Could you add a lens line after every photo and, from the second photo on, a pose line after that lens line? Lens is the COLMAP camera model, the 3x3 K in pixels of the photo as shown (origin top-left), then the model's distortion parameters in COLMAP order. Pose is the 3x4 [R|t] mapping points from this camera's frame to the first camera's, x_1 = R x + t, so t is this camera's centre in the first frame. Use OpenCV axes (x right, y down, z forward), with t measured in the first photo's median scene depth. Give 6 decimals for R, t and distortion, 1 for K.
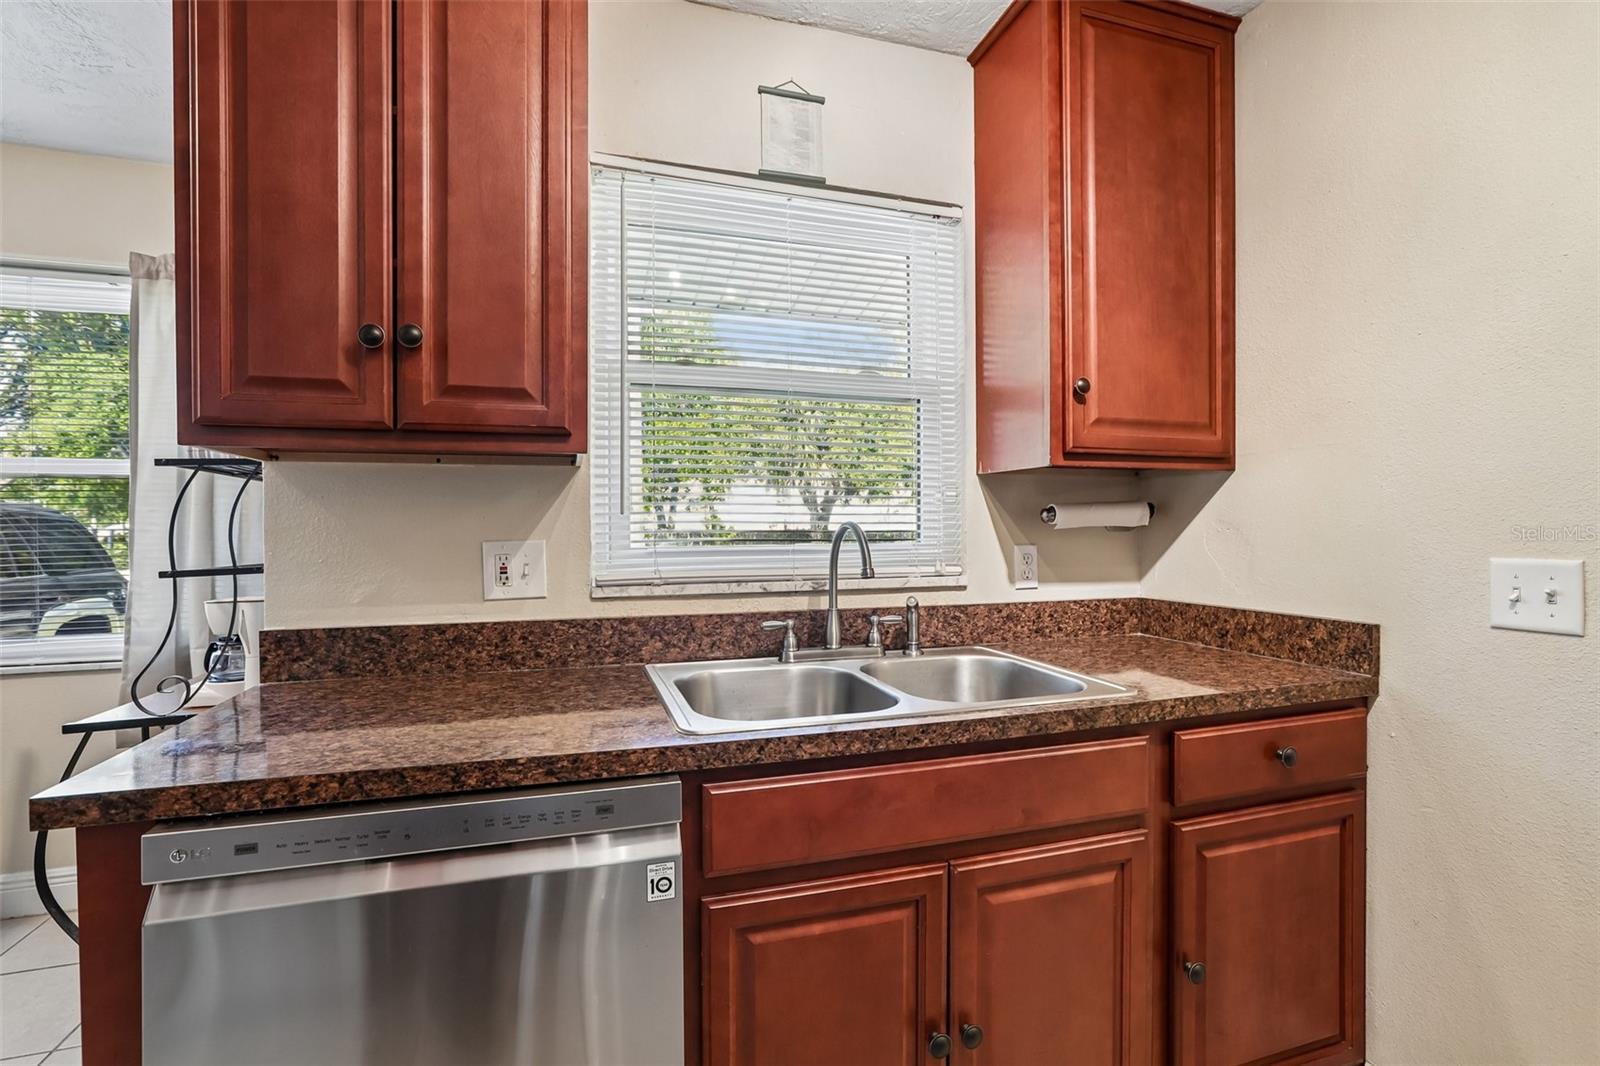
lens RADIAL K [[720.1, 0, 796.9], [0, 720.1, 542.7], [0, 0, 1]] dist [-0.038177, 0.020349]
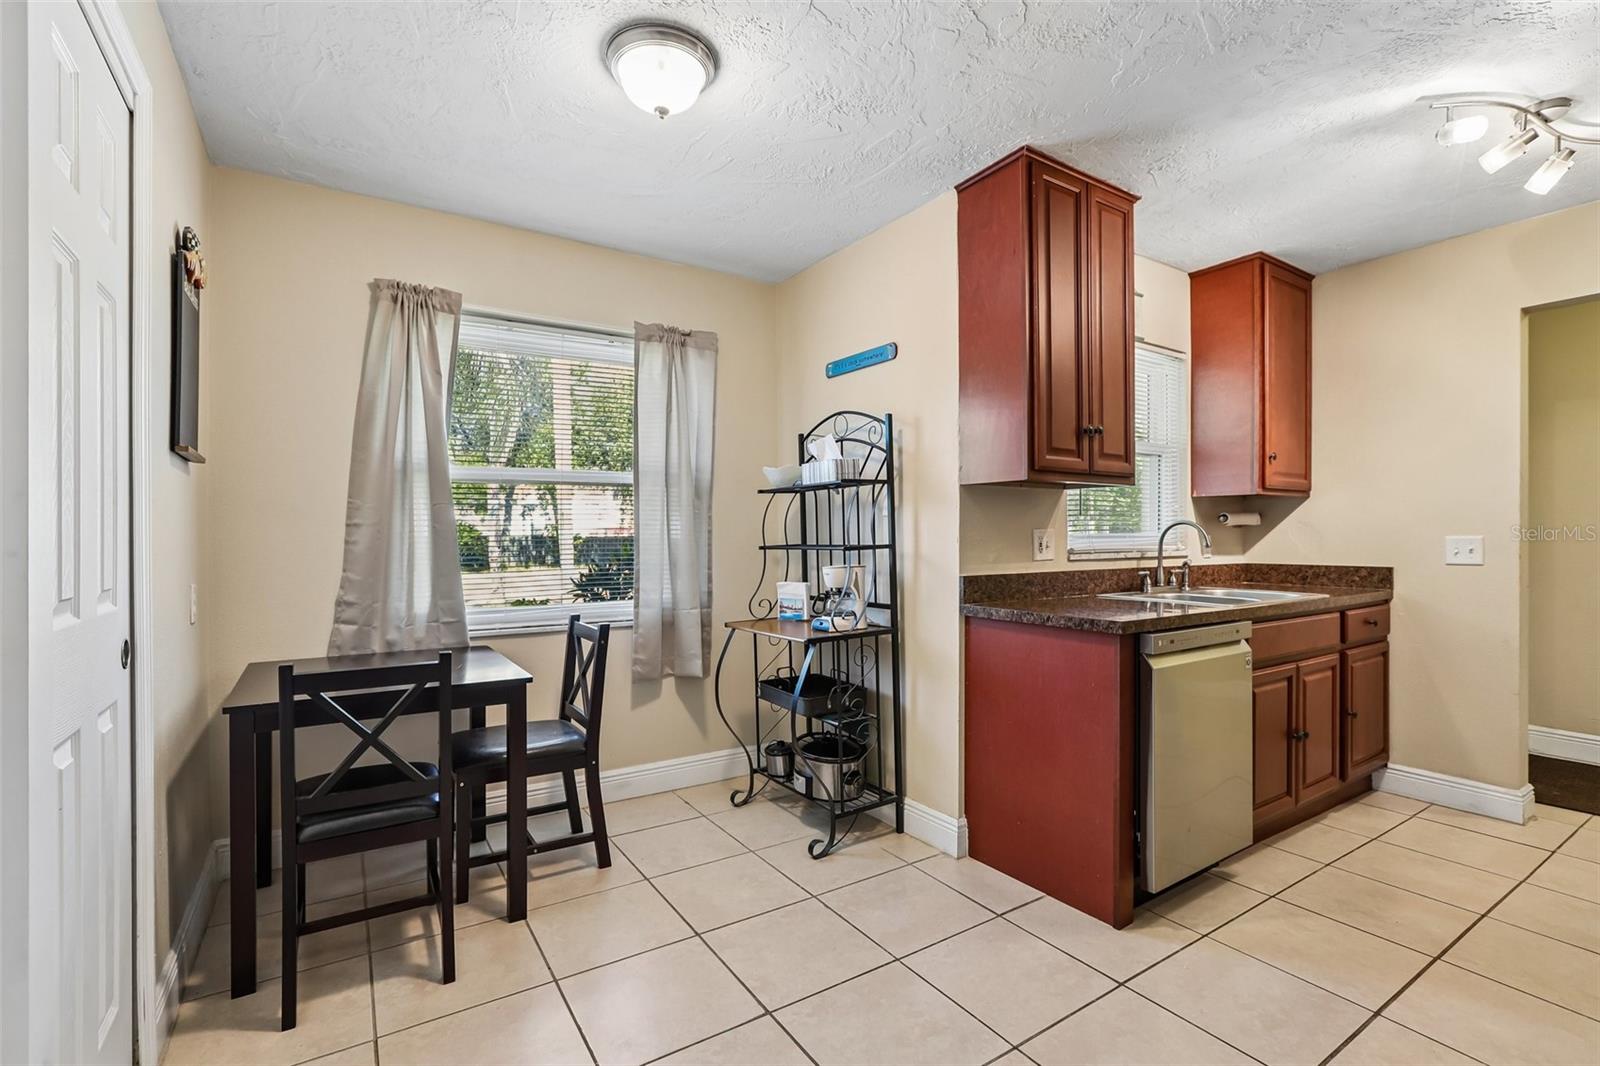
lens RADIAL K [[720.1, 0, 796.9], [0, 720.1, 542.7], [0, 0, 1]] dist [-0.038177, 0.020349]
pose [[0.962763, -0.000743, 0.270347, -1.466447], [0.003502, 0.999947, -0.009723, 0.046900], [-0.270325, 0.010308, 0.962714, -0.602159]]
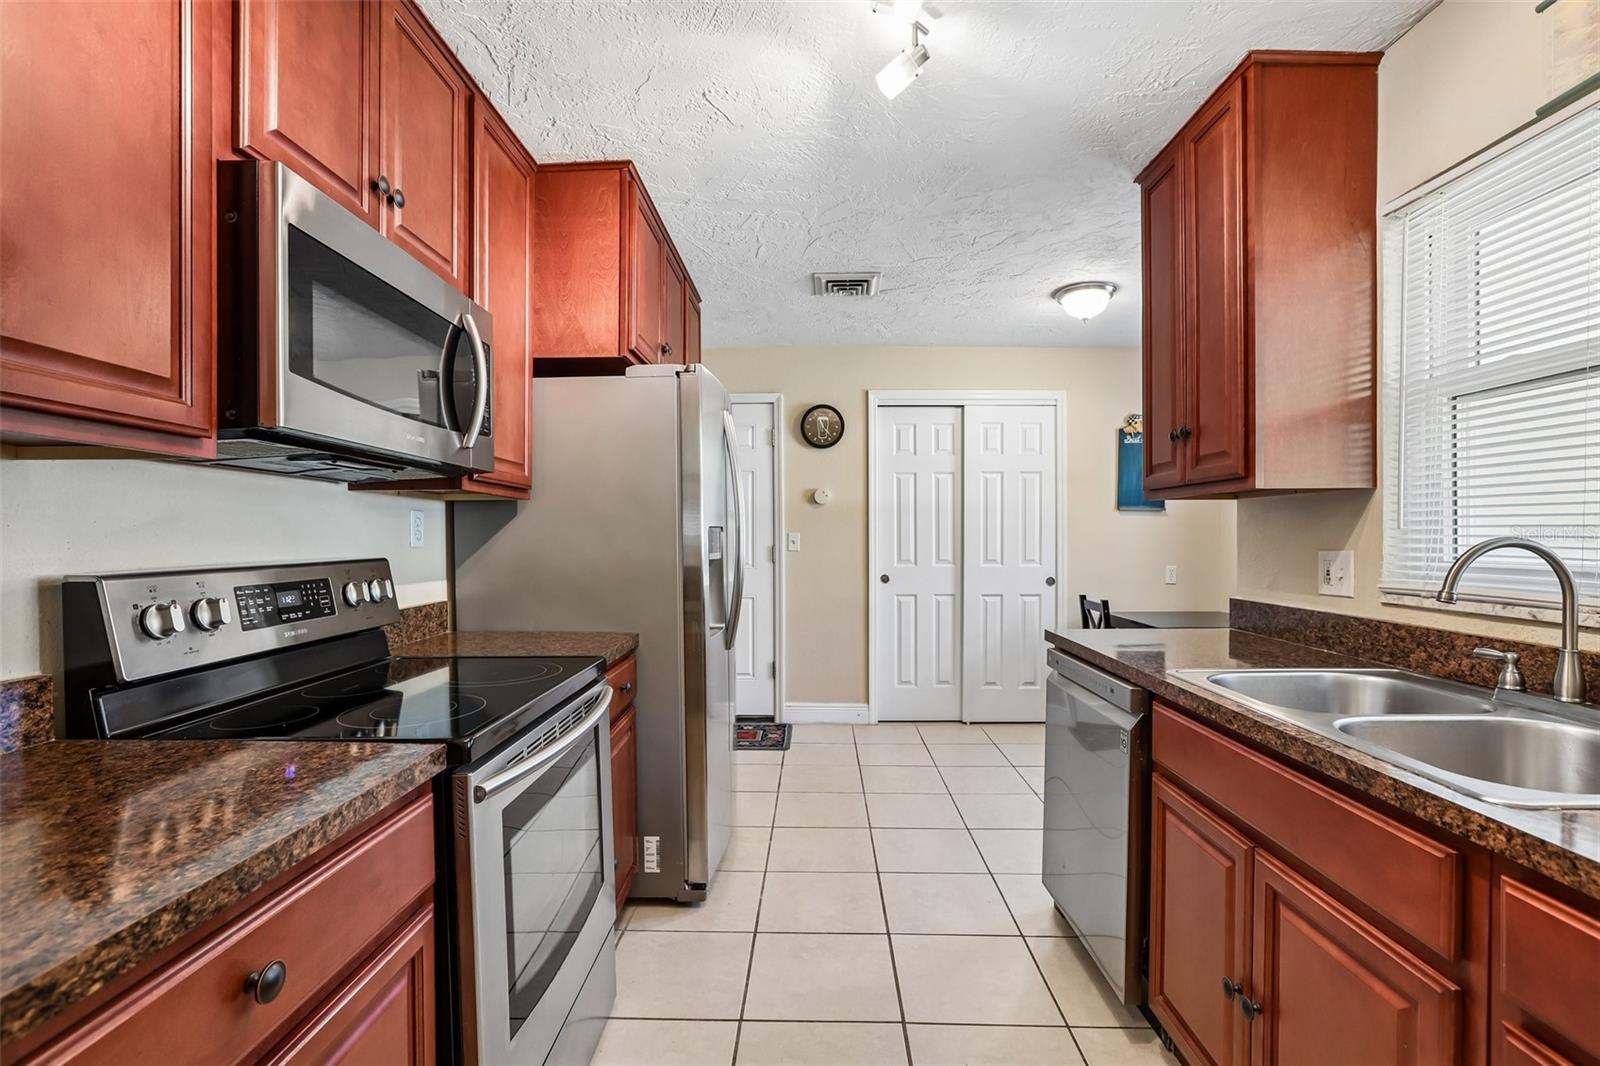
lens RADIAL K [[720.1, 0, 796.9], [0, 720.1, 542.7], [0, 0, 1]] dist [-0.038177, 0.020349]
pose [[-0.324164, 0.015463, -0.945875, 1.069466], [-0.012311, 0.999713, 0.020562, -0.028865], [0.945921, 0.018310, -0.323880, 0.486474]]
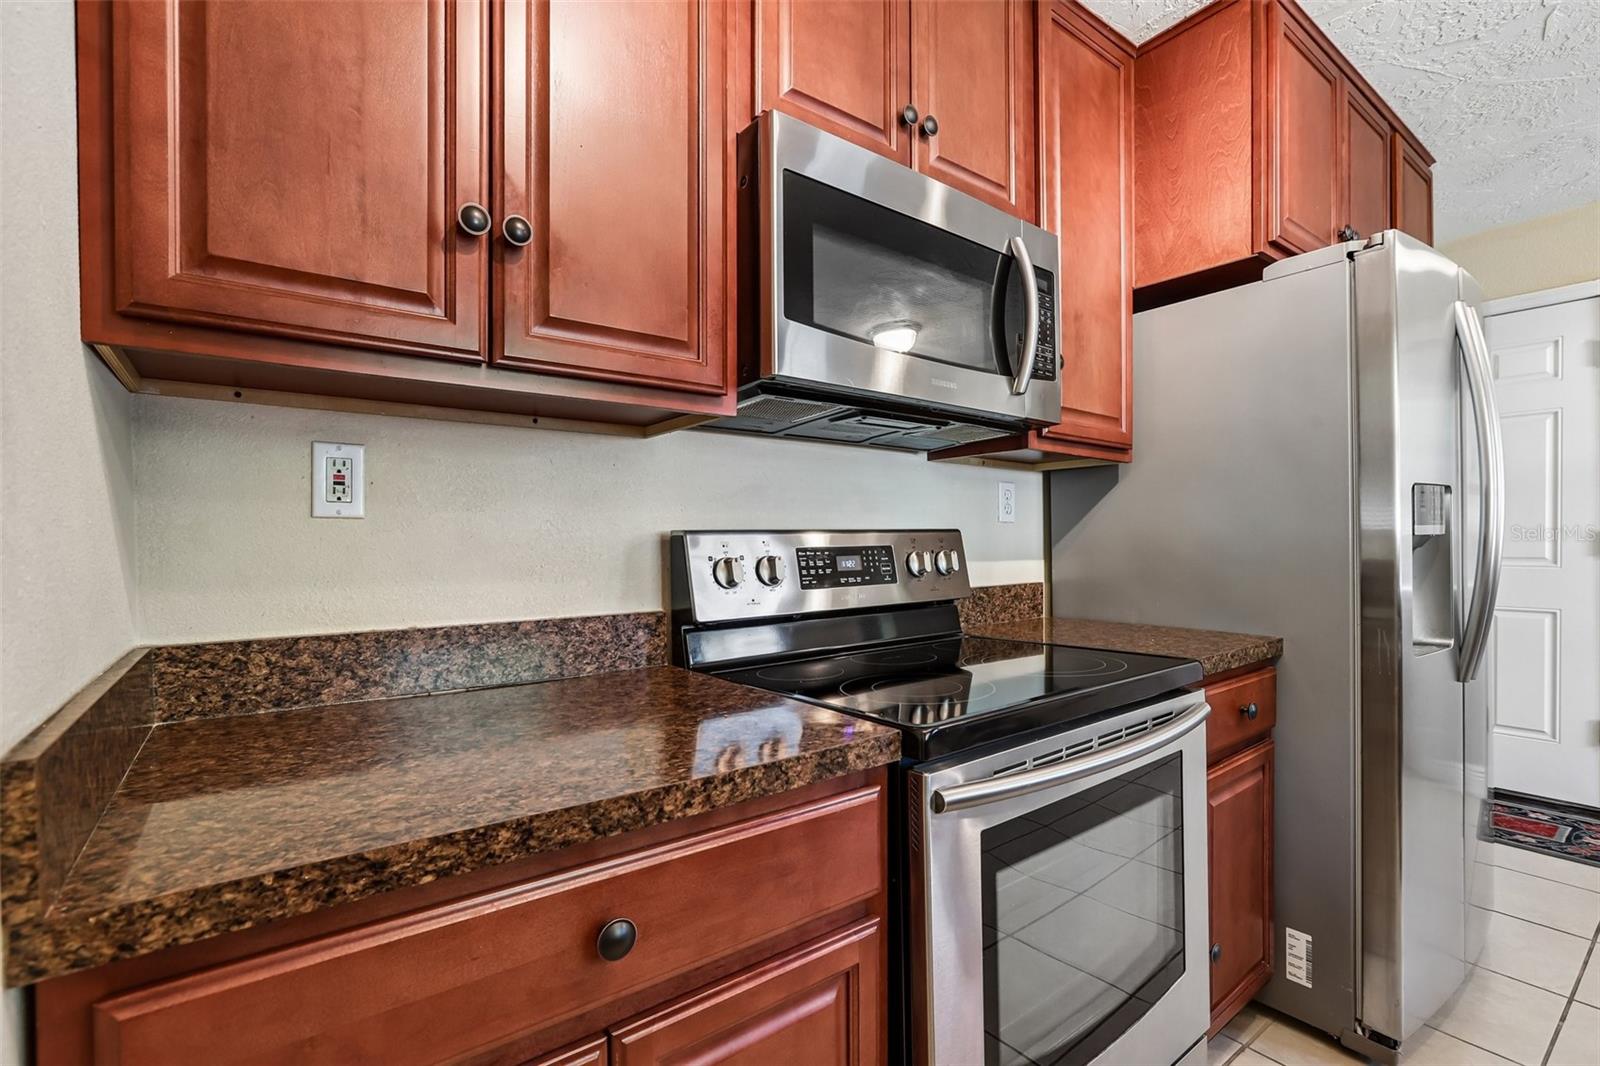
lens RADIAL K [[732.1, 0, 798.9], [0, 732.1, 551.0], [0, 0, 1]] dist [-0.036631, 0.014853]
pose [[-0.943128, 0.018834, -0.331895, 0.788895], [0.009005, 0.999475, 0.031130, 0.025542], [0.332307, 0.026371, -0.942803, 0.456623]]
